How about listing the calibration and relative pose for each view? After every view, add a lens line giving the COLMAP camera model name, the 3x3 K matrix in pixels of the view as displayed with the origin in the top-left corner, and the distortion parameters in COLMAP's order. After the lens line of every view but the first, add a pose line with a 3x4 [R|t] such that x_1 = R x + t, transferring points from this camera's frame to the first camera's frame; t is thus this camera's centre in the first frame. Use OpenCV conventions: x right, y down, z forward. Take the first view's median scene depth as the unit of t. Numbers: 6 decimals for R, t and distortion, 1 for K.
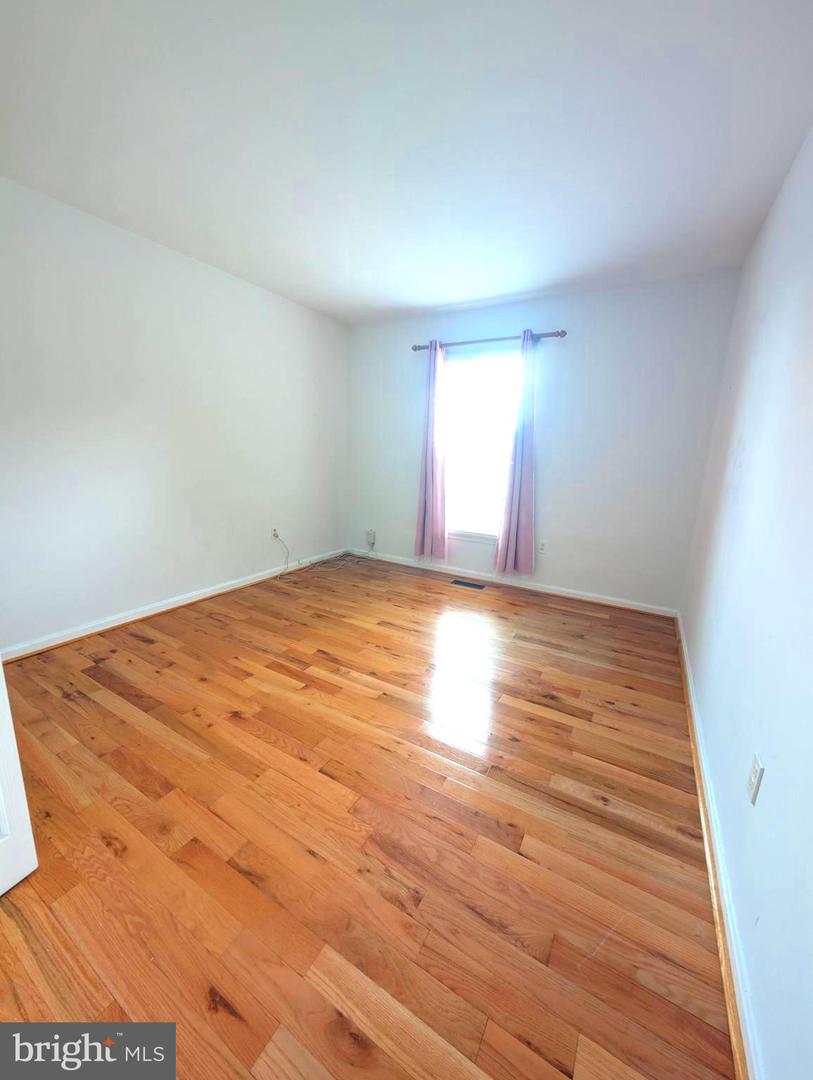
lens RADIAL K [[408.4, 0, 403.4], [0, 408.4, 536.6], [0, 0, 1]] dist [0.002502, 0.000823]
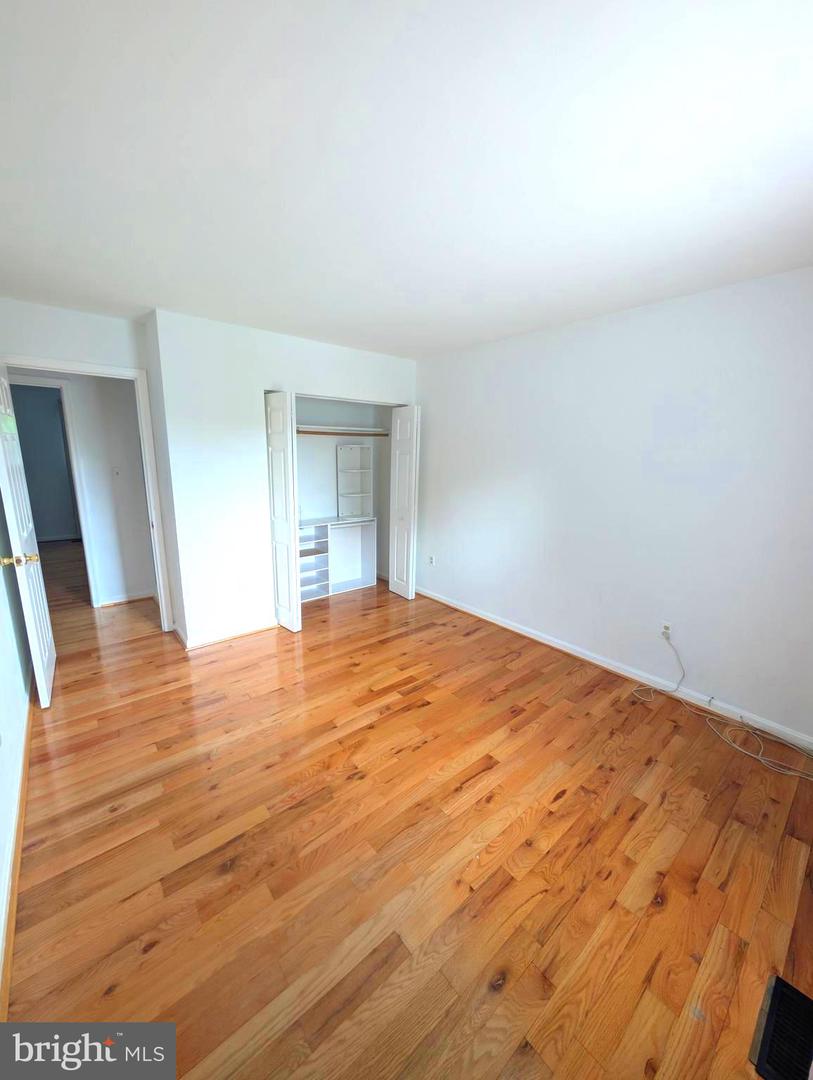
lens RADIAL K [[408.4, 0, 404.0], [0, 408.4, 540.9], [0, 0, 1]] dist [0.002502, 0.000823]
pose [[-0.329651, 0.162023, -0.930096, 0.776957], [-0.227236, 0.942585, 0.244738, -0.377473], [0.916348, 0.292030, -0.273907, 1.215706]]
